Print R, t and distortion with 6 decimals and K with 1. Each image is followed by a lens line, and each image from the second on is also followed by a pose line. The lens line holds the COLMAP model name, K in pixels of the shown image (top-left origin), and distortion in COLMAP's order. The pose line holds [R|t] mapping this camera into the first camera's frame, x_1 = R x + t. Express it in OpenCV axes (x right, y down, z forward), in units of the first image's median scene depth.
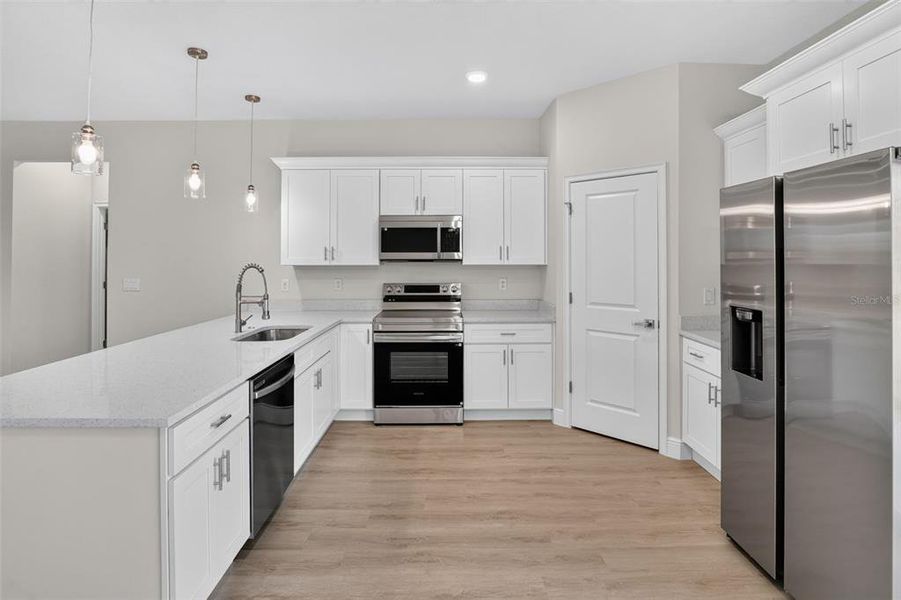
lens RADIAL K [[464.3, 0, 451.7], [0, 464.3, 252.1], [0, 0, 1]] dist [-0.025912, -0.000080]
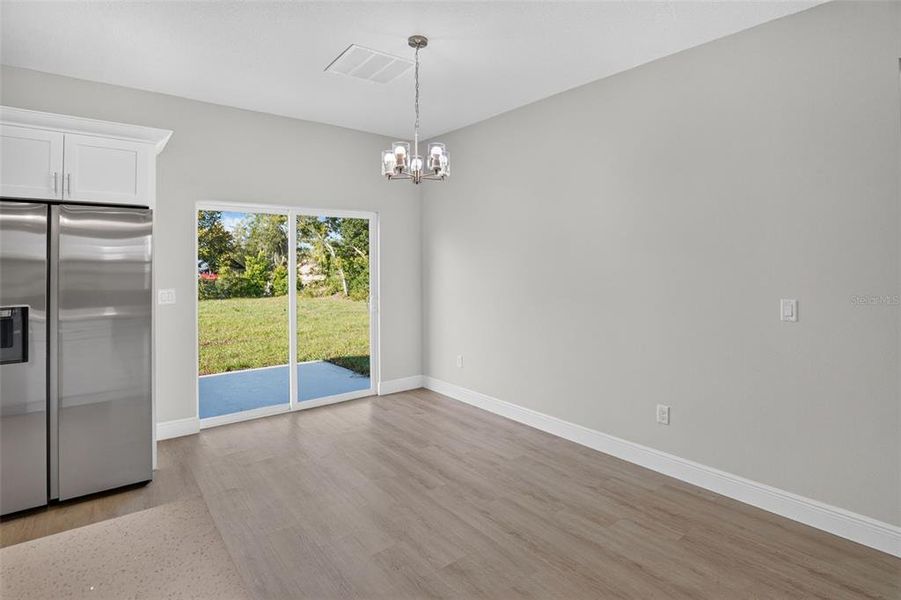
lens RADIAL K [[460.9, 0, 450.2], [0, 460.9, 264.6], [0, 0, 1]] dist [-0.028137, 0.000070]
pose [[-0.620139, 0.000010, 0.784492, -0.535984], [-0.004989, 0.999980, -0.003956, 0.006602], [-0.784476, -0.006367, -0.620126, 0.450869]]
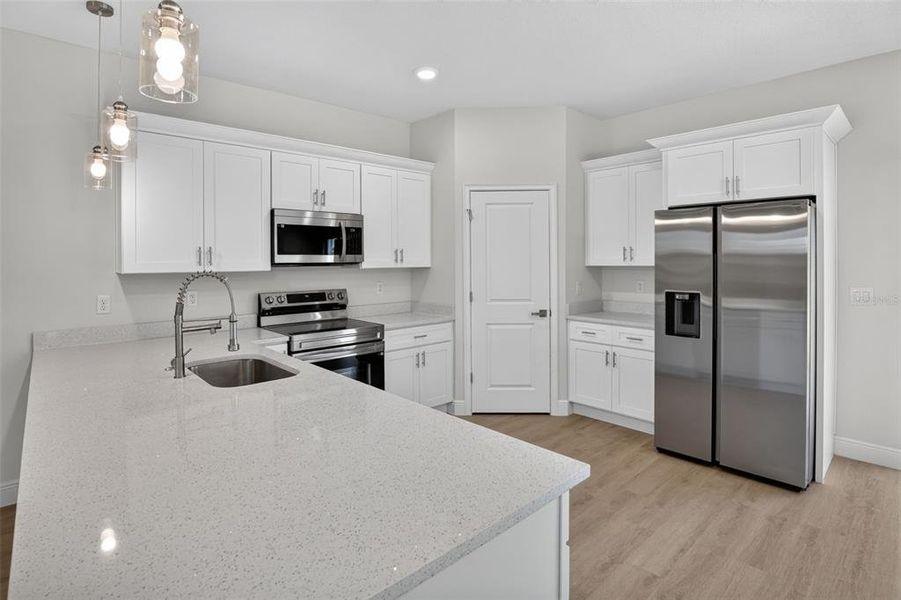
lens RADIAL K [[460.9, 0, 450.2], [0, 460.9, 264.6], [0, 0, 1]] dist [-0.028137, 0.000070]
pose [[0.734951, -0.010270, 0.678043, -0.512829], [-0.001428, 0.999860, 0.016692, 0.005003], [-0.678119, -0.013236, 0.734833, 0.232494]]
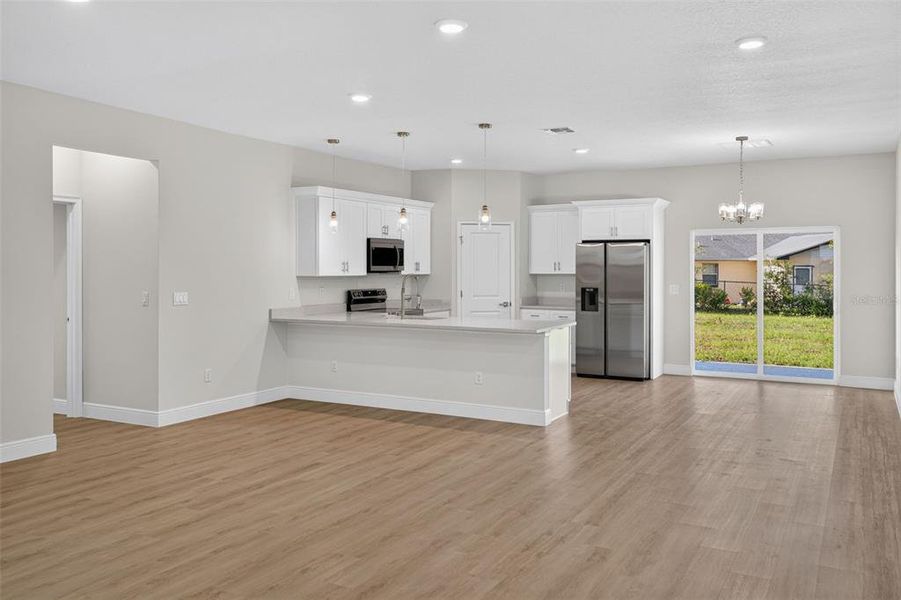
lens RADIAL K [[756.5, 0, 448.4], [0, 756.5, 273.1], [0, 0, 1]] dist [0.002049, 0.000906]
pose [[0.485417, -0.003443, 0.874276, -2.115443], [-0.009258, 0.999916, 0.009078, 0.000494], [-0.874234, -0.012501, 0.485344, -0.268385]]
